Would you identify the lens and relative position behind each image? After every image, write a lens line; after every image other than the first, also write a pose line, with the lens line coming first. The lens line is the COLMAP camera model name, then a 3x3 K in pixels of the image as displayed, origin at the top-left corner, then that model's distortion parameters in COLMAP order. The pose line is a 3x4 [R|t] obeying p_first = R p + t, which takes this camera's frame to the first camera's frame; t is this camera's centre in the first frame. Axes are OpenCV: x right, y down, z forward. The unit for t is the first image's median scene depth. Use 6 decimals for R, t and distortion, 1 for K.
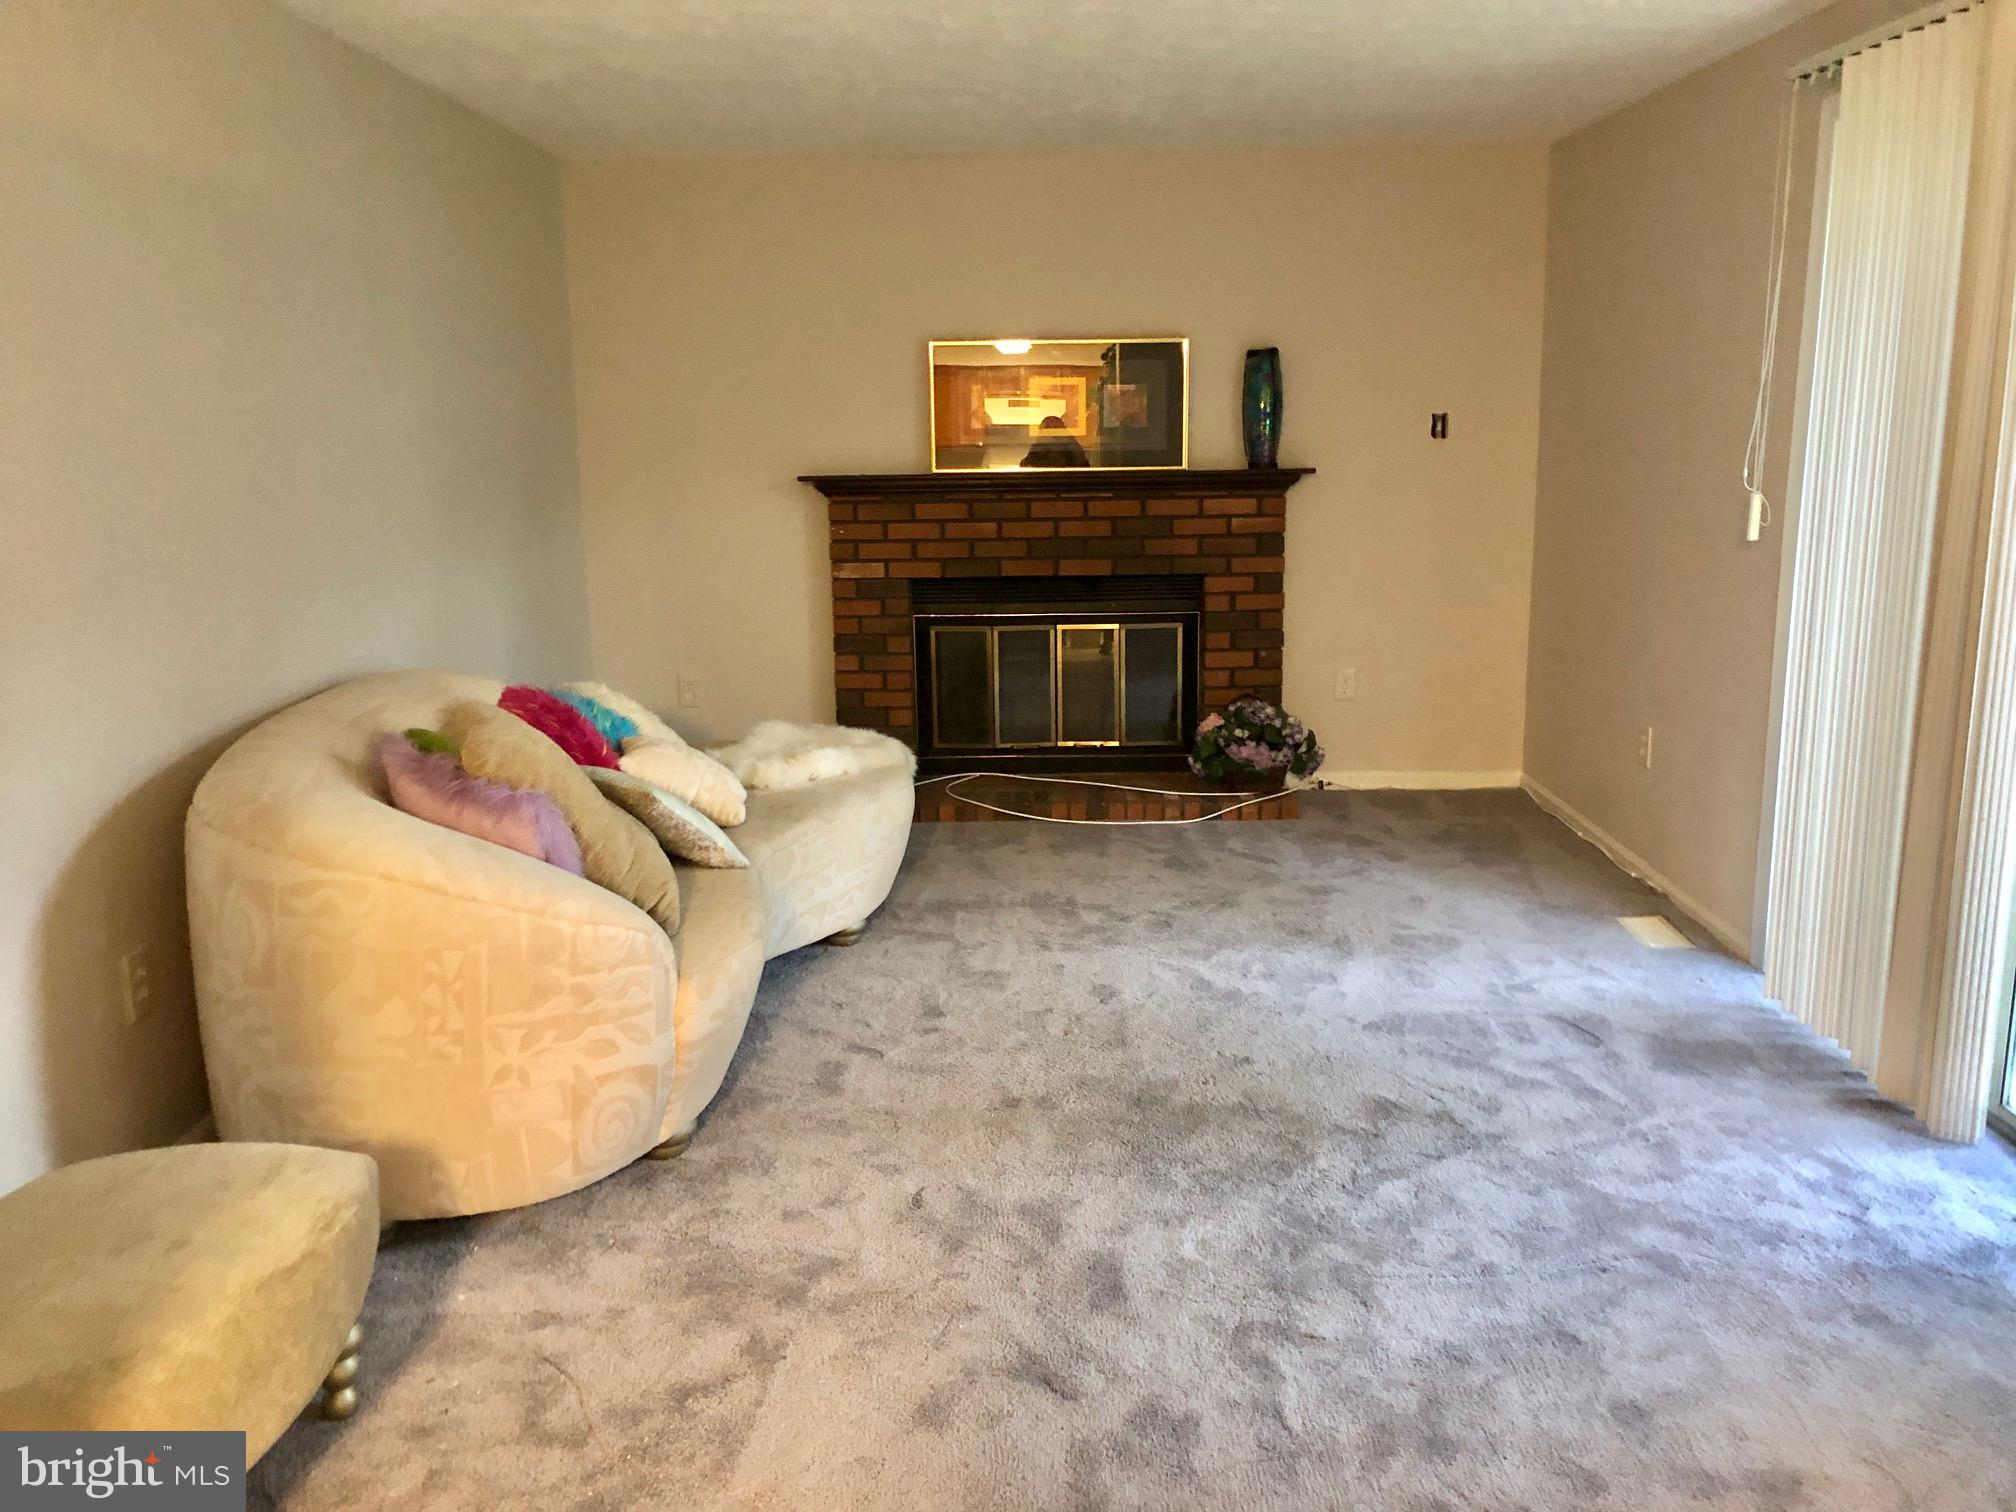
lens RADIAL K [[1626.5, 0, 998.6], [0, 1626.5, 760.1], [0, 0, 1]] dist [0.047829, -0.108103]
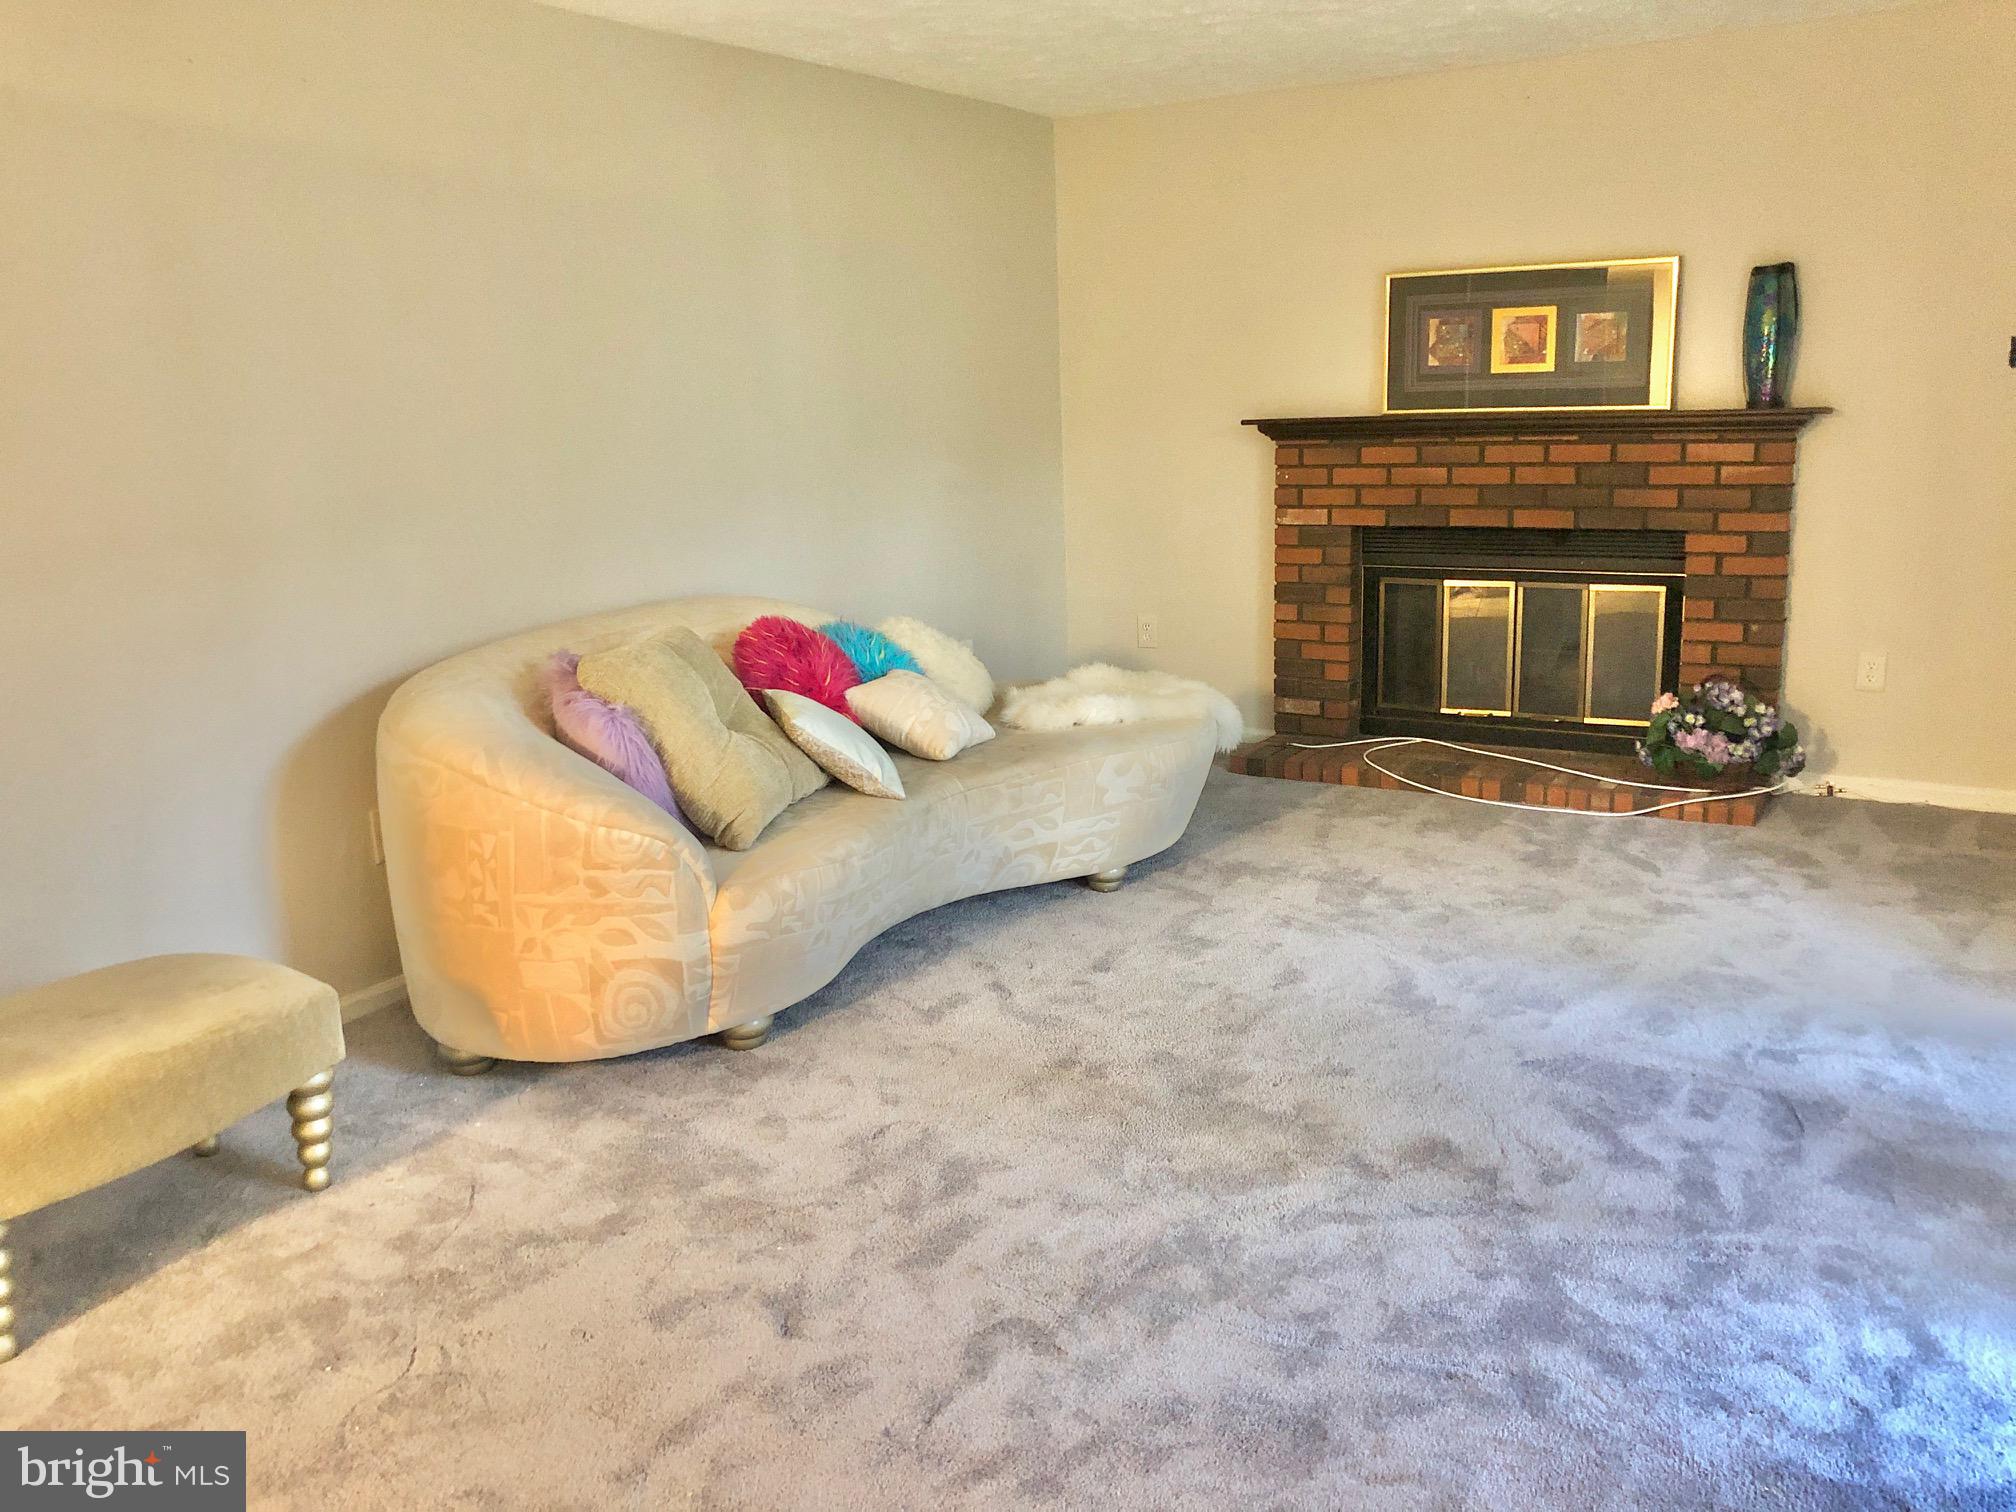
lens RADIAL K [[1626.5, 0, 998.6], [0, 1626.5, 760.1], [0, 0, 1]] dist [0.047829, -0.108103]
pose [[0.865404, 0.099589, -0.491078, 0.344864], [-0.080681, 0.994957, 0.059594, -0.022449], [0.494537, -0.011952, 0.869075, 0.097598]]
